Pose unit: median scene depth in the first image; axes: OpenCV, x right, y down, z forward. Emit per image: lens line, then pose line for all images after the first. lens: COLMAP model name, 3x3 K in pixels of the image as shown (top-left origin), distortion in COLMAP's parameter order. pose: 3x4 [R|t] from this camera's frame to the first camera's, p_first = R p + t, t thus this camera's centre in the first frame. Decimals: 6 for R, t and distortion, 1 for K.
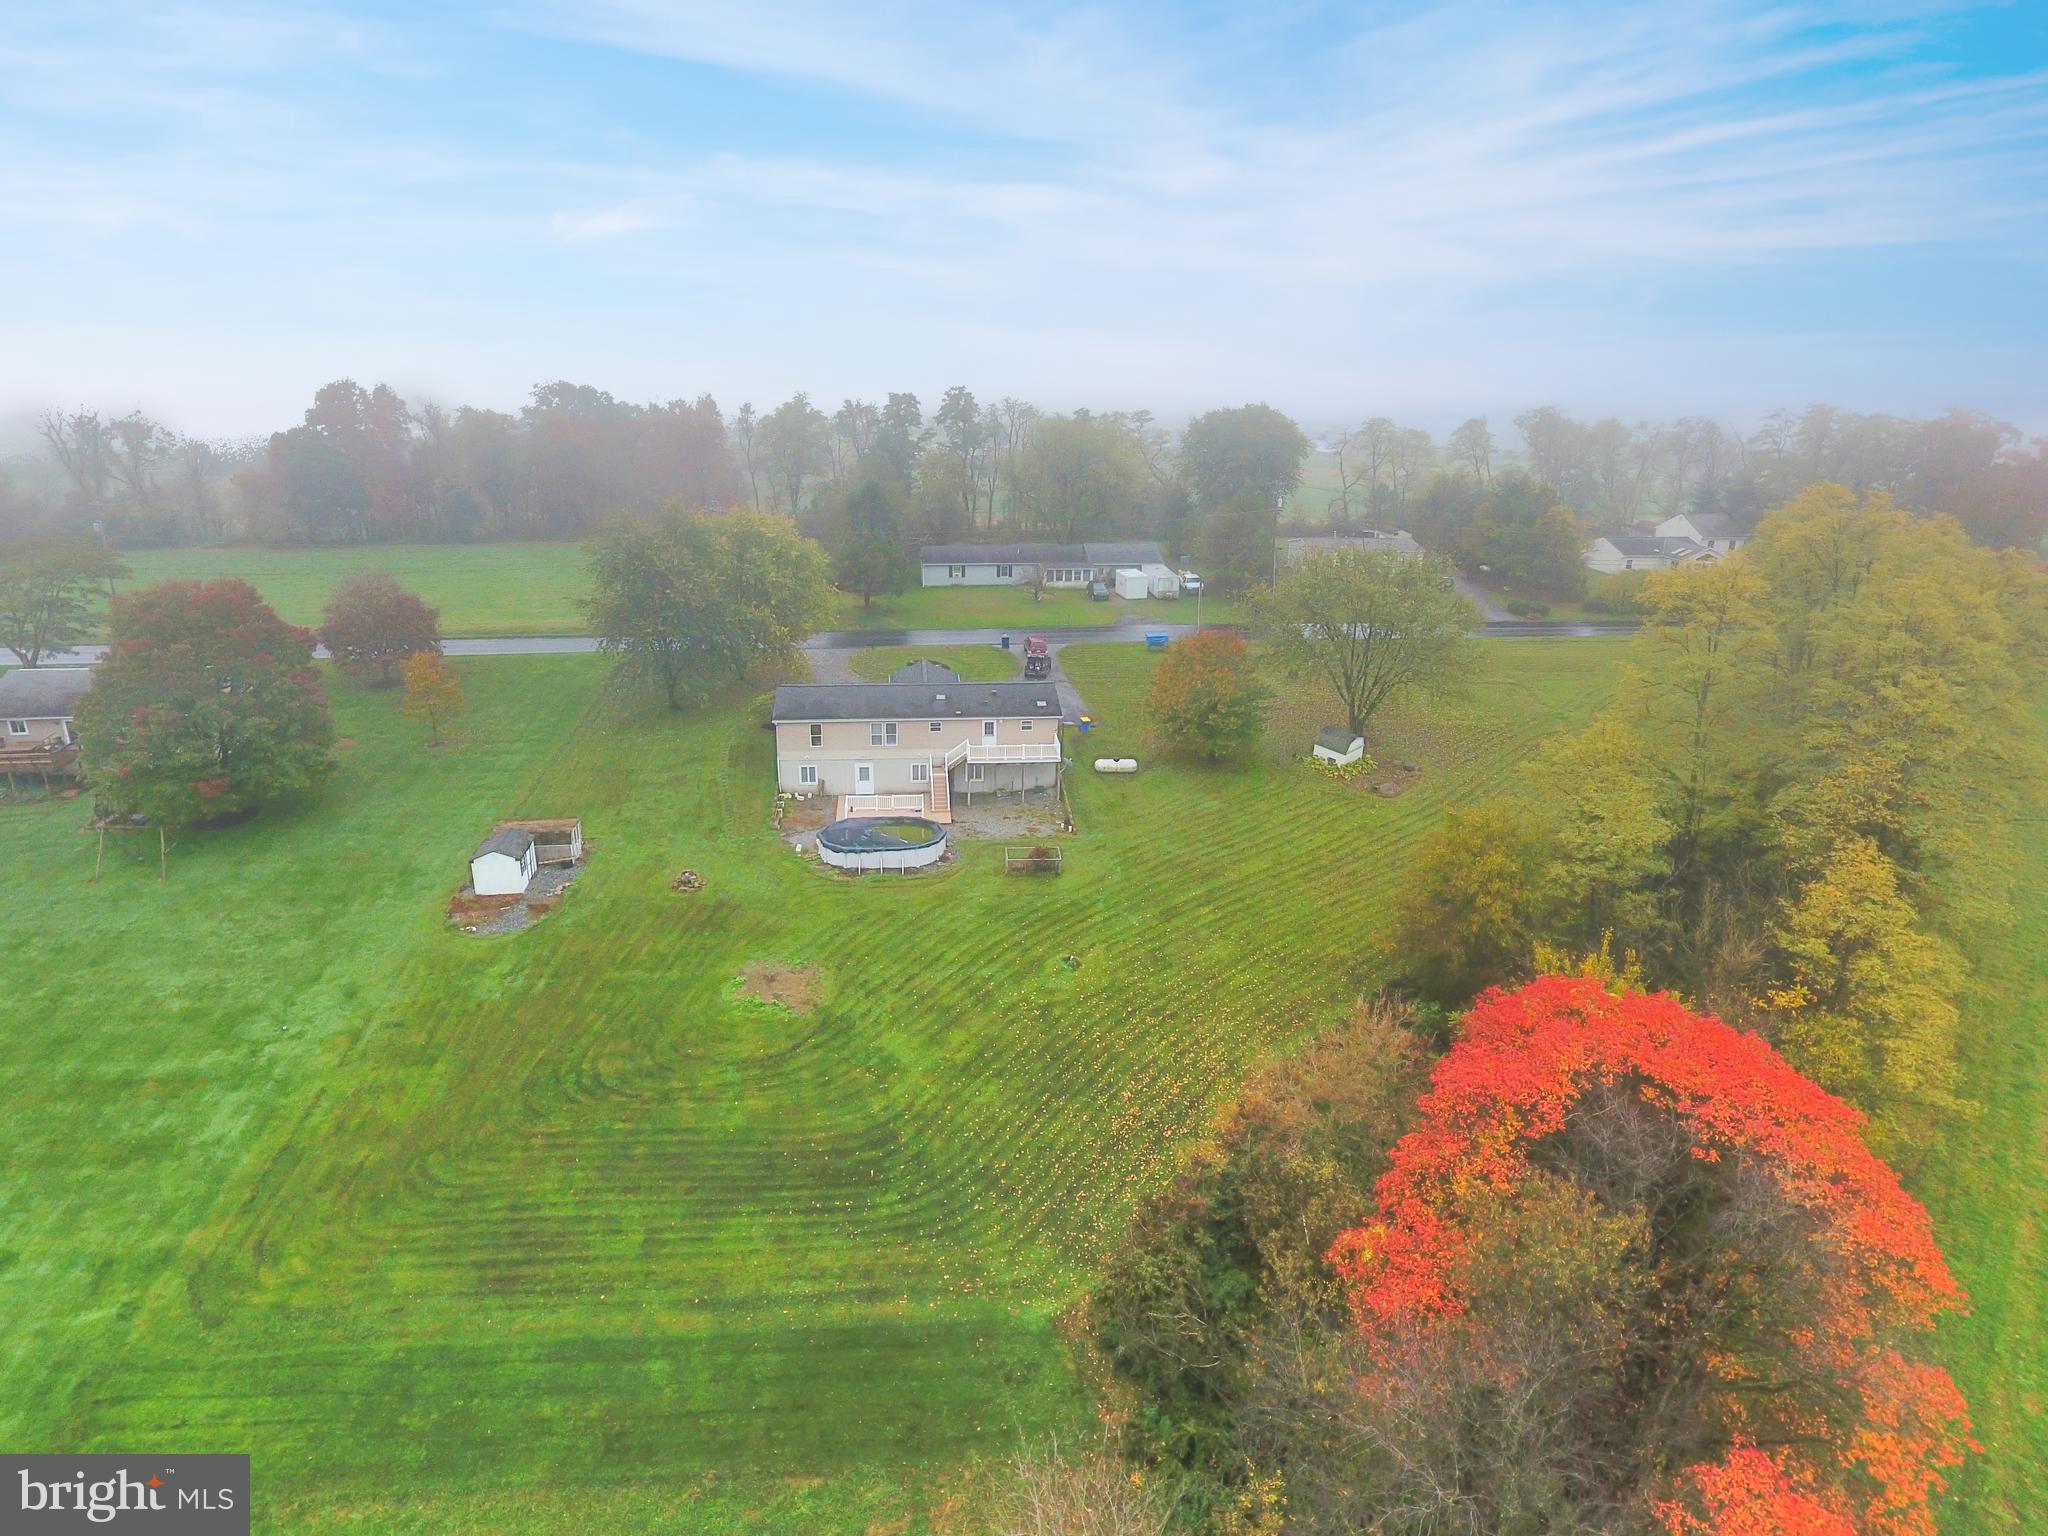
lens RADIAL K [[1194.8, 0, 1036.4], [0, 1194.8, 743.0], [0, 0, 1]] dist [-0.003651, -0.001346]
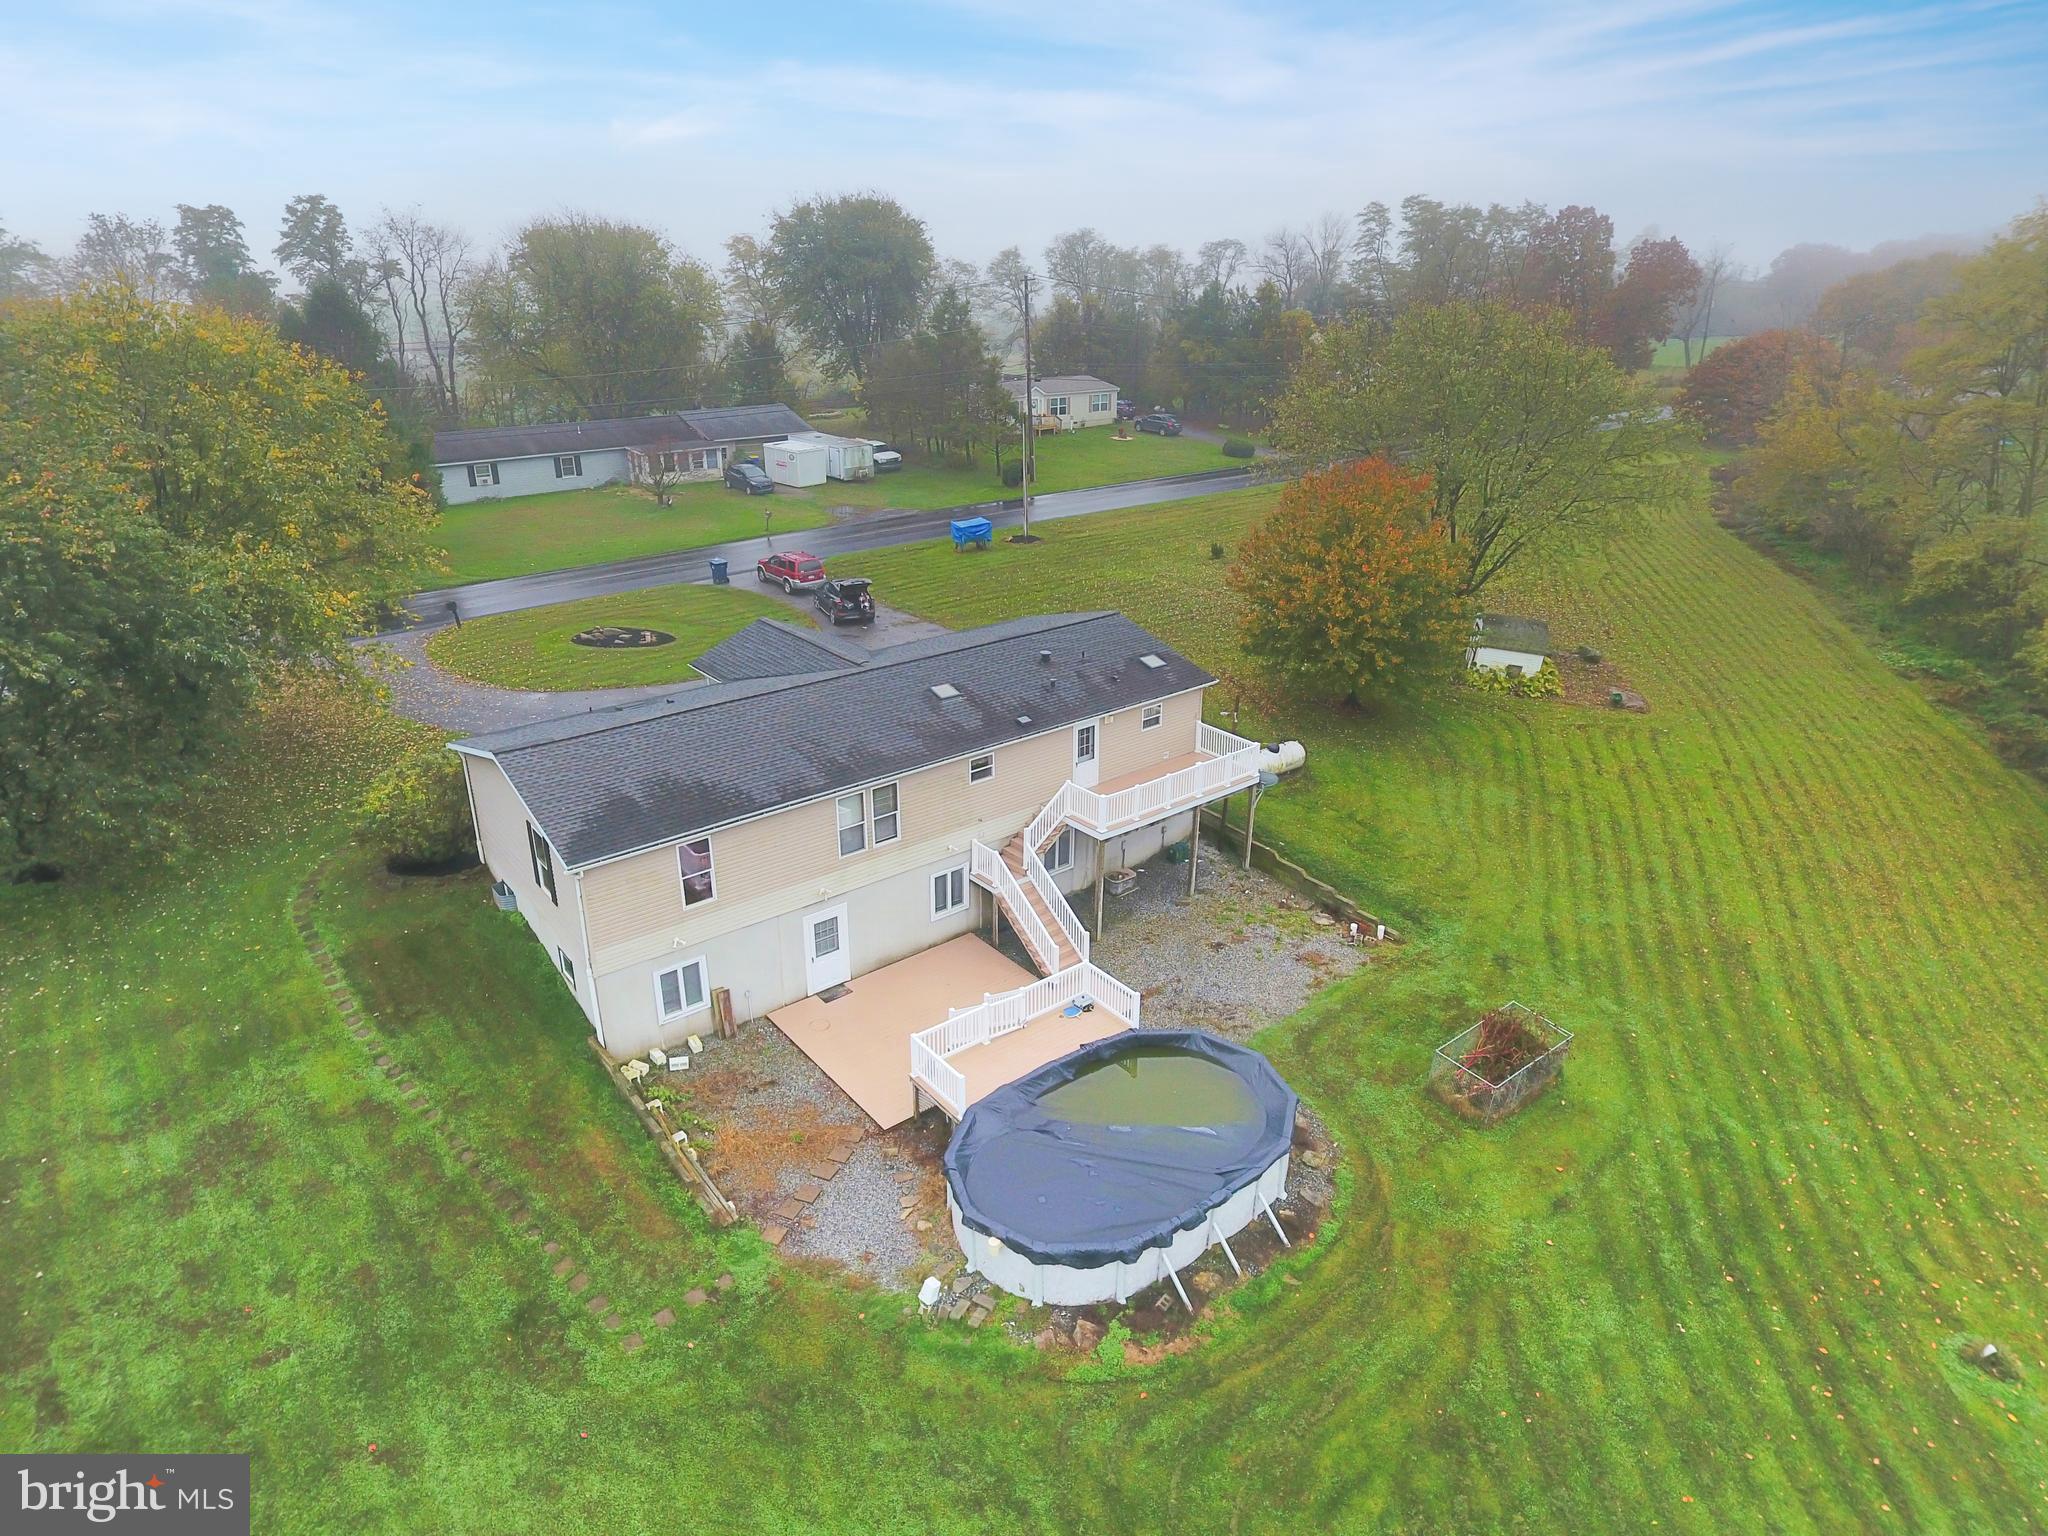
lens RADIAL K [[1194.8, 0, 1036.4], [0, 1194.8, 743.0], [0, 0, 1]] dist [-0.003651, -0.001346]
pose [[0.842460, -0.213784, 0.494528, -0.260135], [0.181978, 0.976870, 0.112289, -0.061926], [-0.507095, -0.004606, 0.861878, 0.658994]]
